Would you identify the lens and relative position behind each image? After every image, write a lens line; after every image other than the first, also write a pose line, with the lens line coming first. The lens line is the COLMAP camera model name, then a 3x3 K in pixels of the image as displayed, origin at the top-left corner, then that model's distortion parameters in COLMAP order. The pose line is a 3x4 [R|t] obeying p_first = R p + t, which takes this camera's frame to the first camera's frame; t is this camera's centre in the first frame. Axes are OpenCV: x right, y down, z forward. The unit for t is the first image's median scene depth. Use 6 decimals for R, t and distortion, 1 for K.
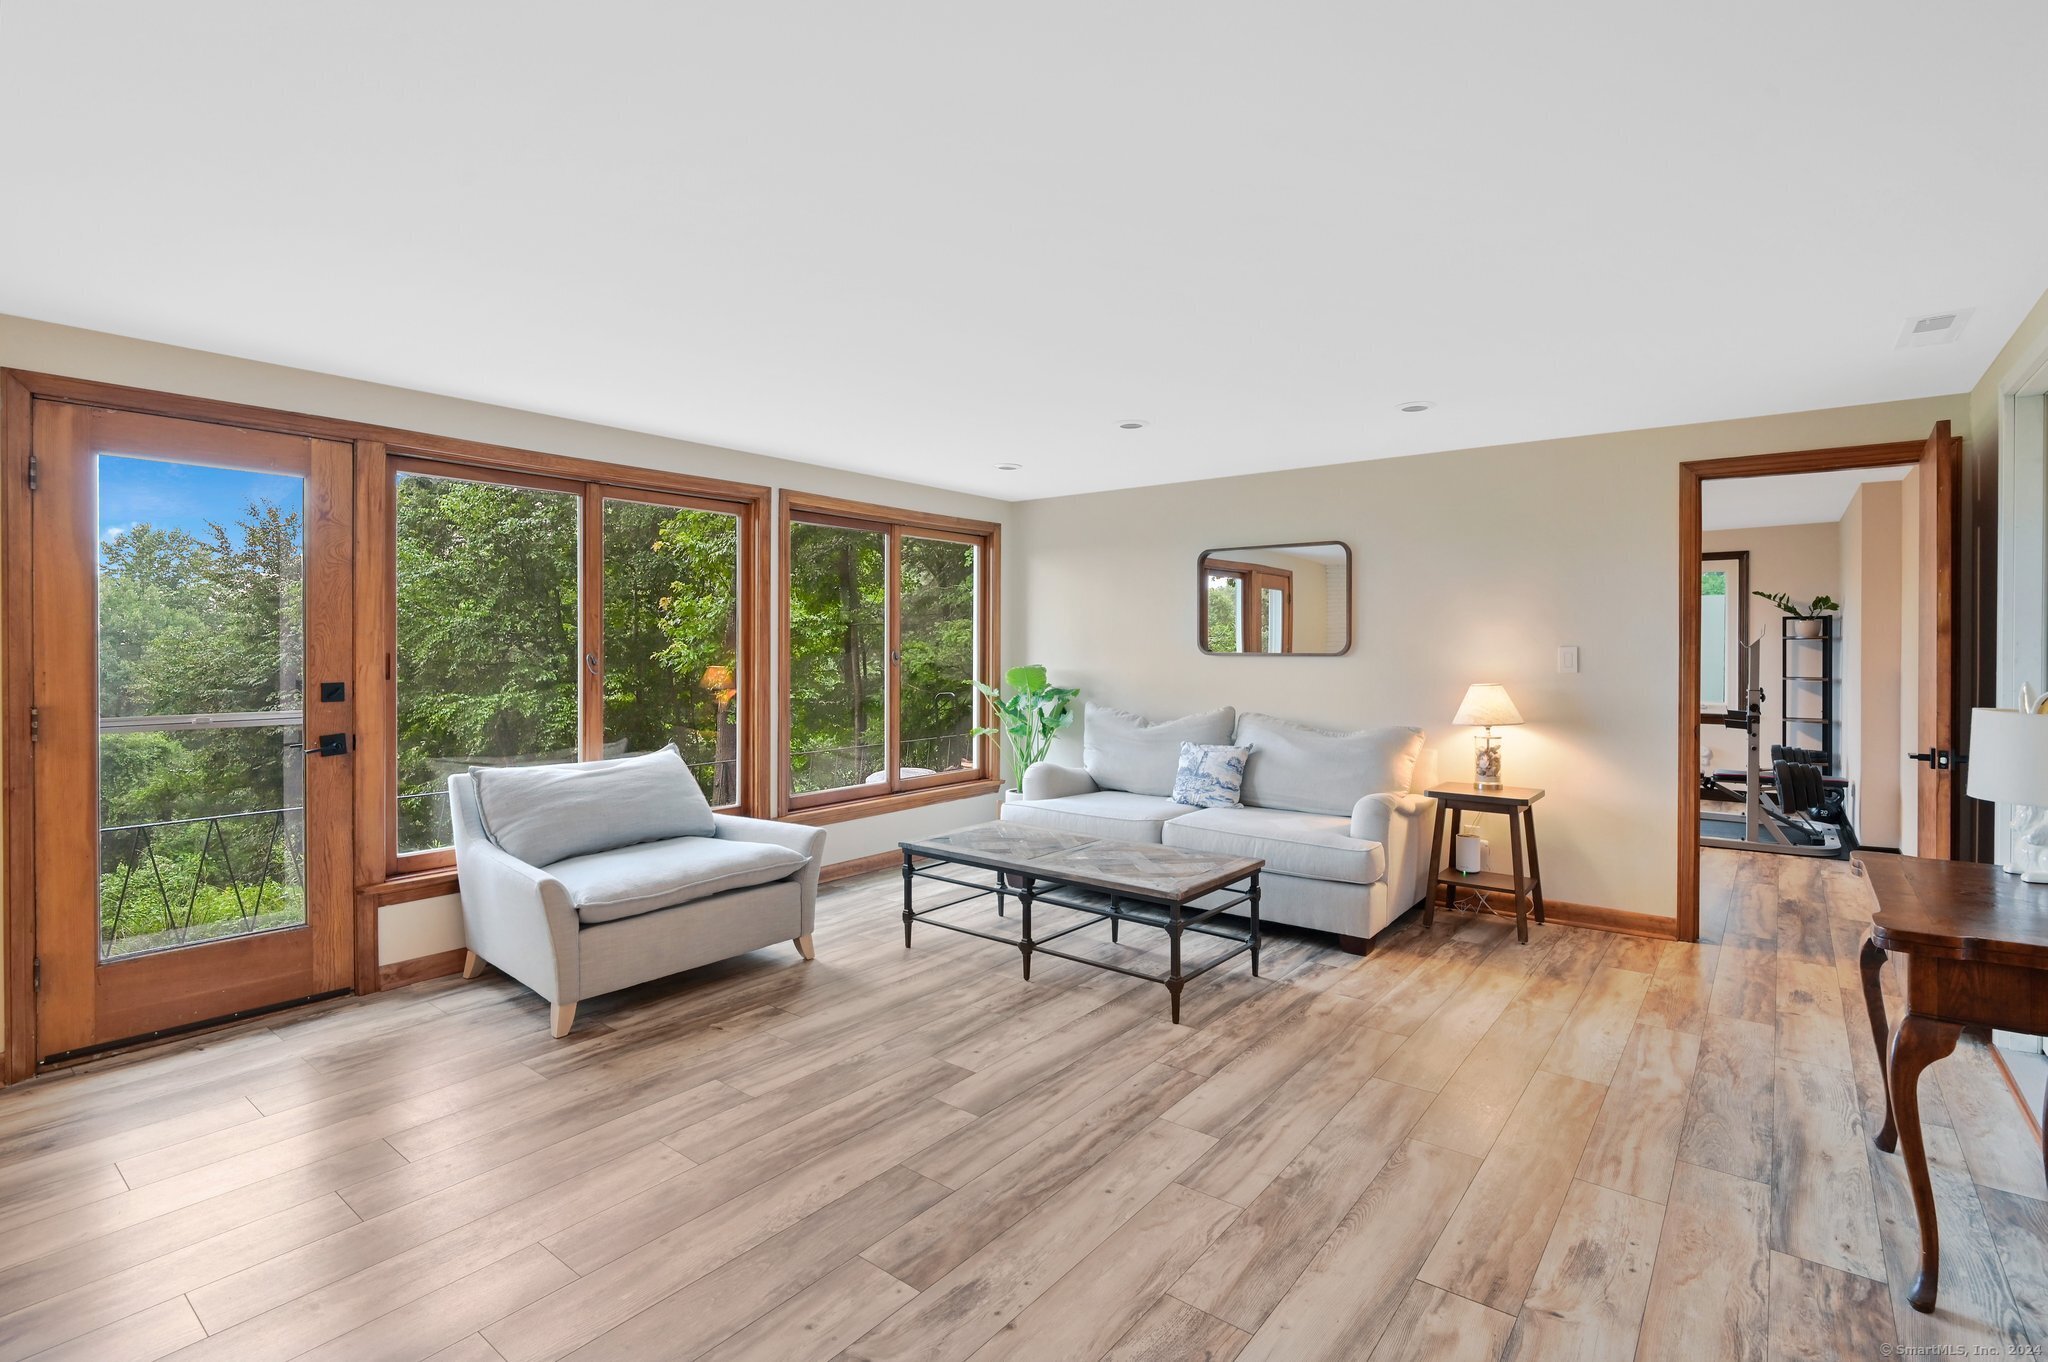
lens RADIAL K [[967.0, 0, 1035.6], [0, 967.0, 644.2], [0, 0, 1]] dist [-0.007052, -0.000979]
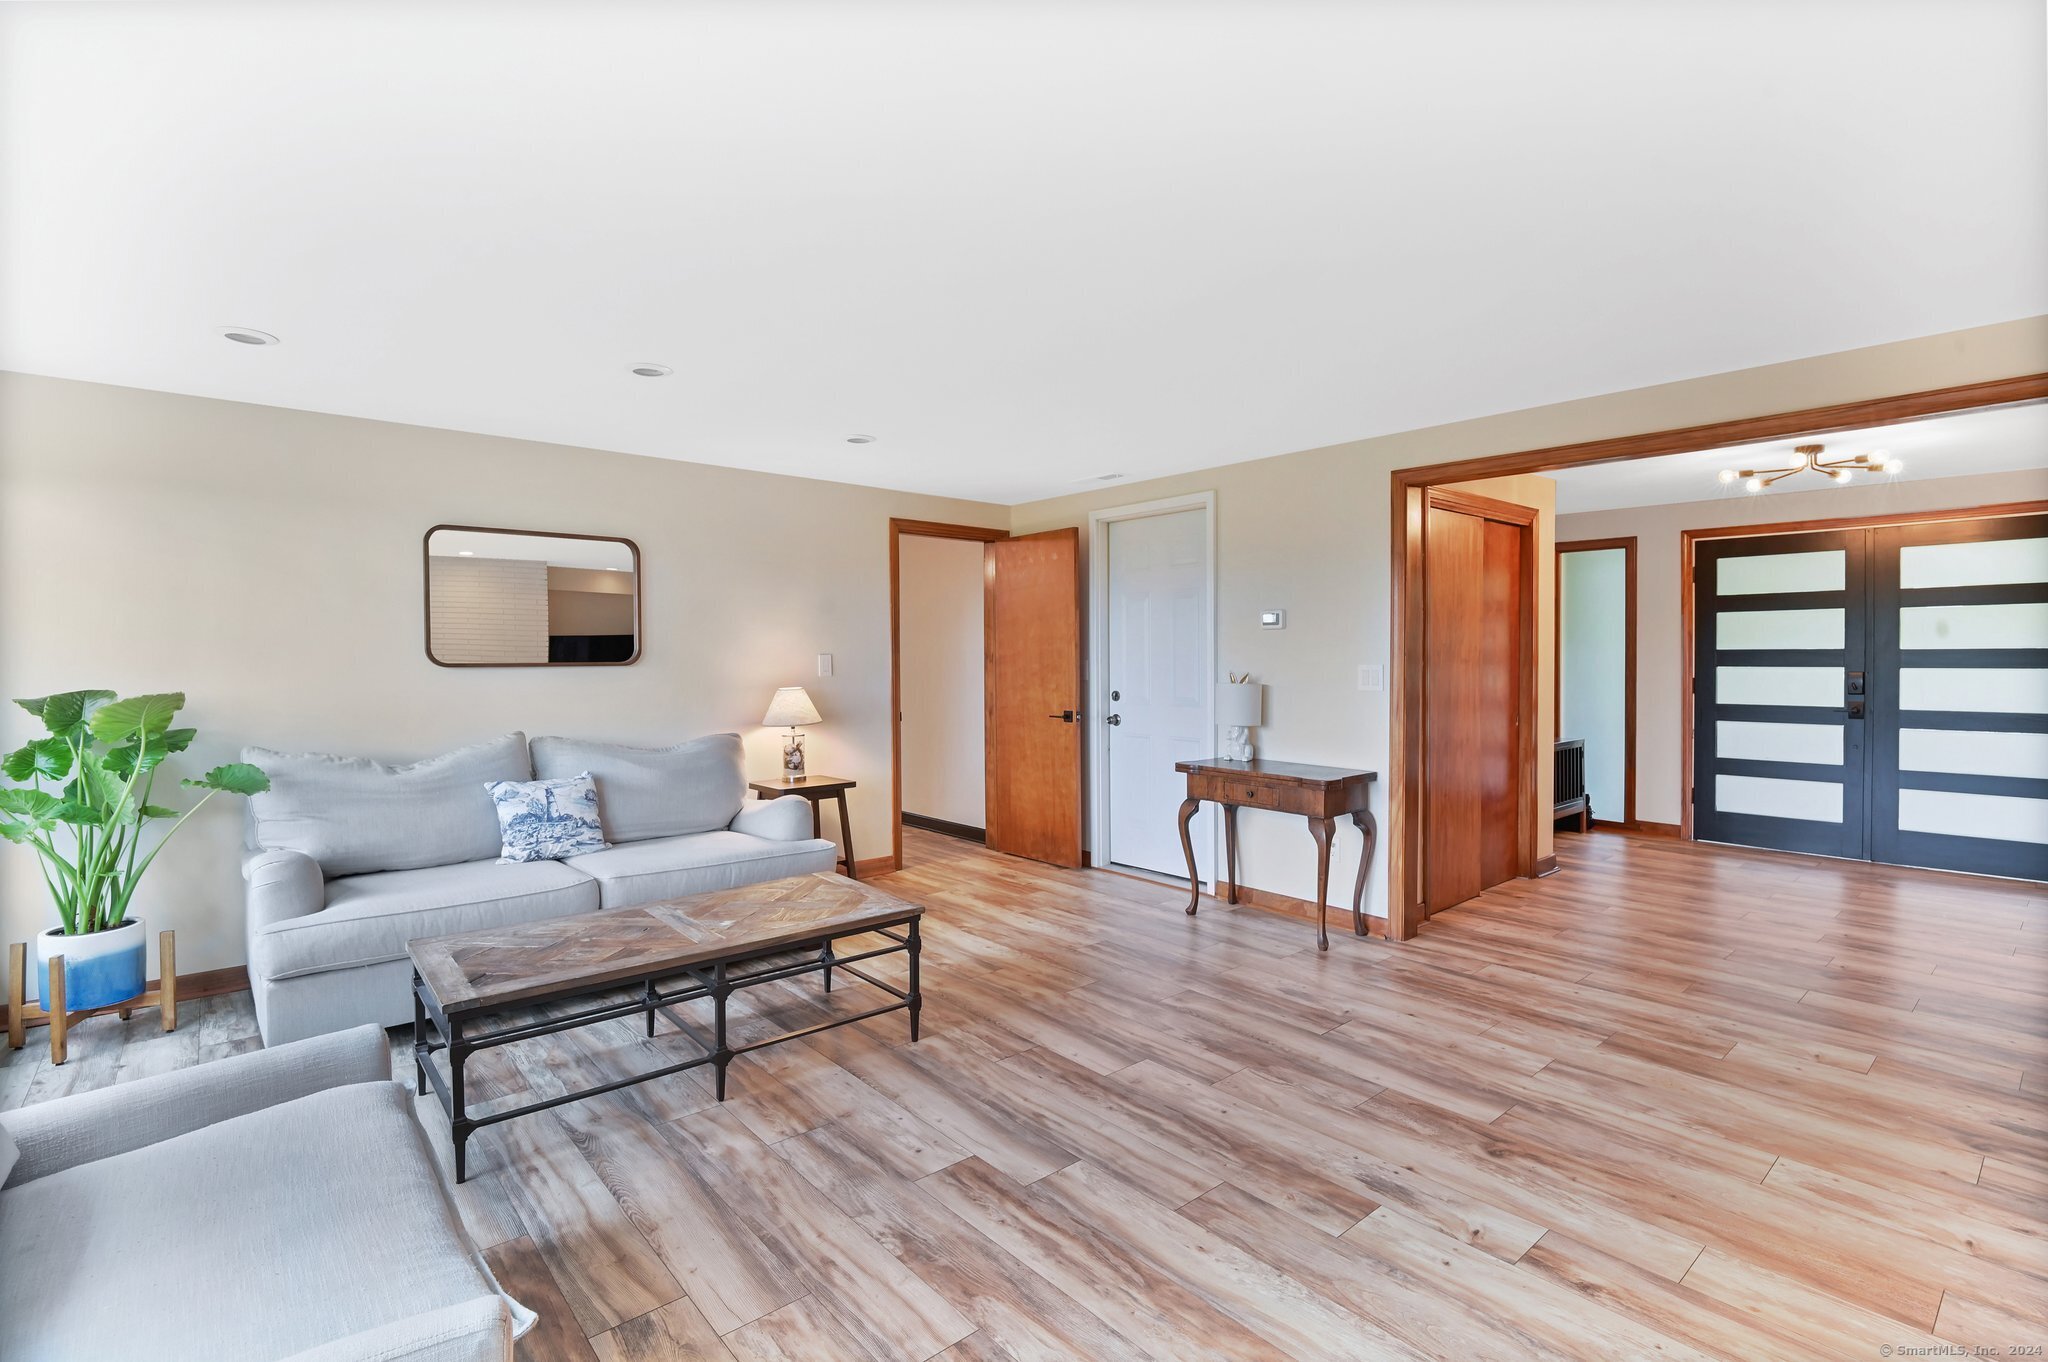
lens RADIAL K [[949.1, 0, 1049.9], [0, 949.1, 669.2], [0, 0, 1]] dist [0.028228, -0.045592]
pose [[0.179870, -0.018576, 0.983515, -0.898221], [-0.001348, 0.999816, 0.019130, -0.003461], [-0.983689, -0.004767, 0.179812, 0.806838]]
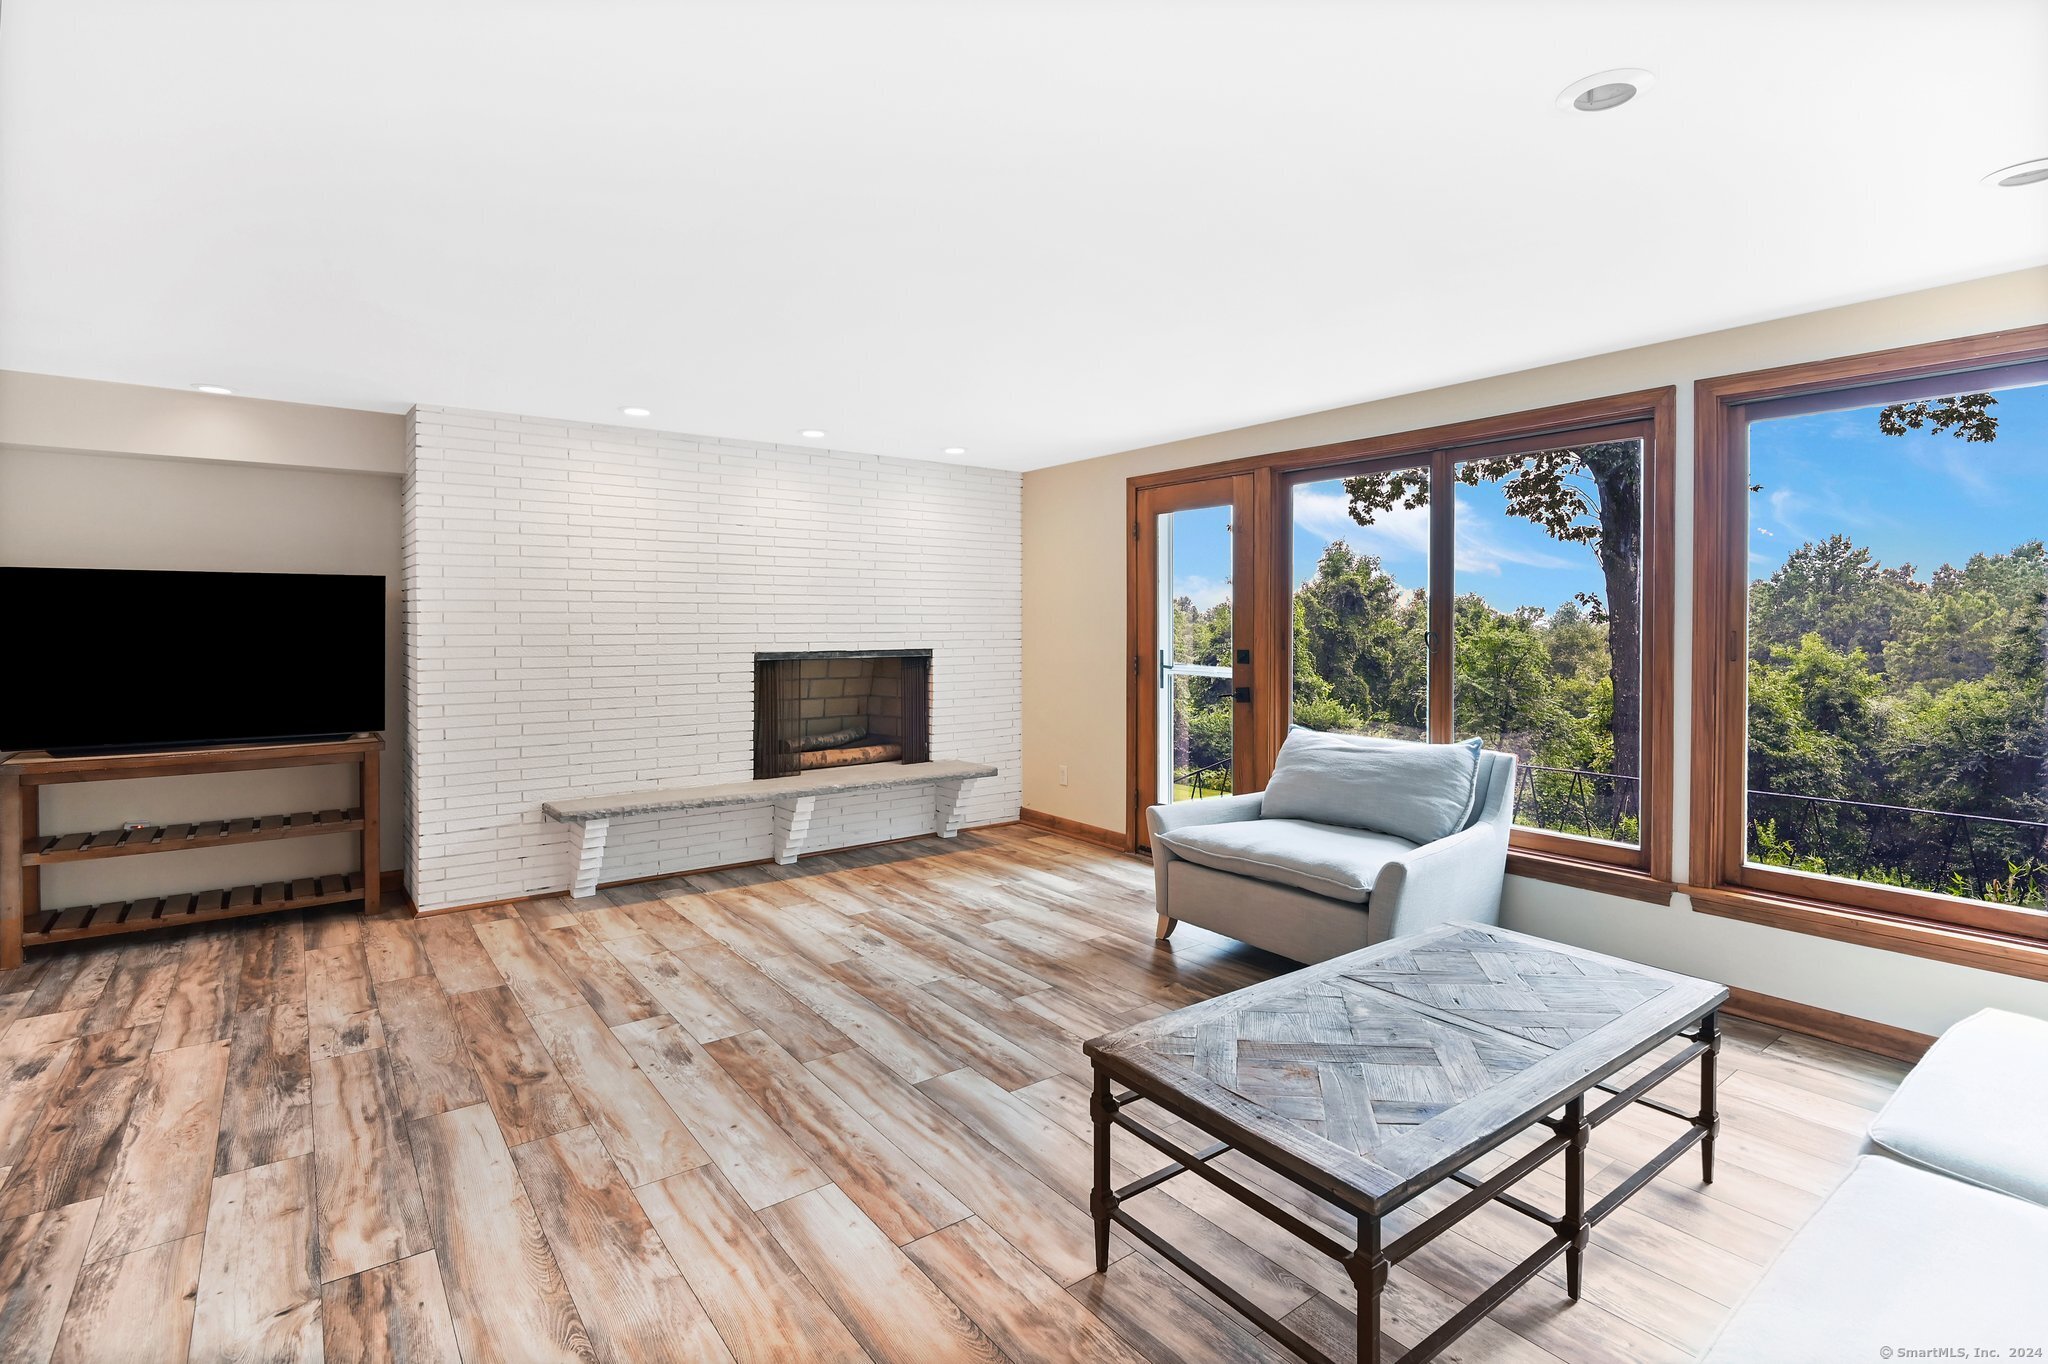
lens RADIAL K [[967.0, 0, 1035.6], [0, 967.0, 645.2], [0, 0, 1]] dist [-0.007052, -0.000979]
pose [[-0.249729, 0.023416, -0.968033, 0.830030], [0.001764, 0.999717, 0.023727, -0.000794], [0.968314, 0.004217, -0.249700, 1.286391]]
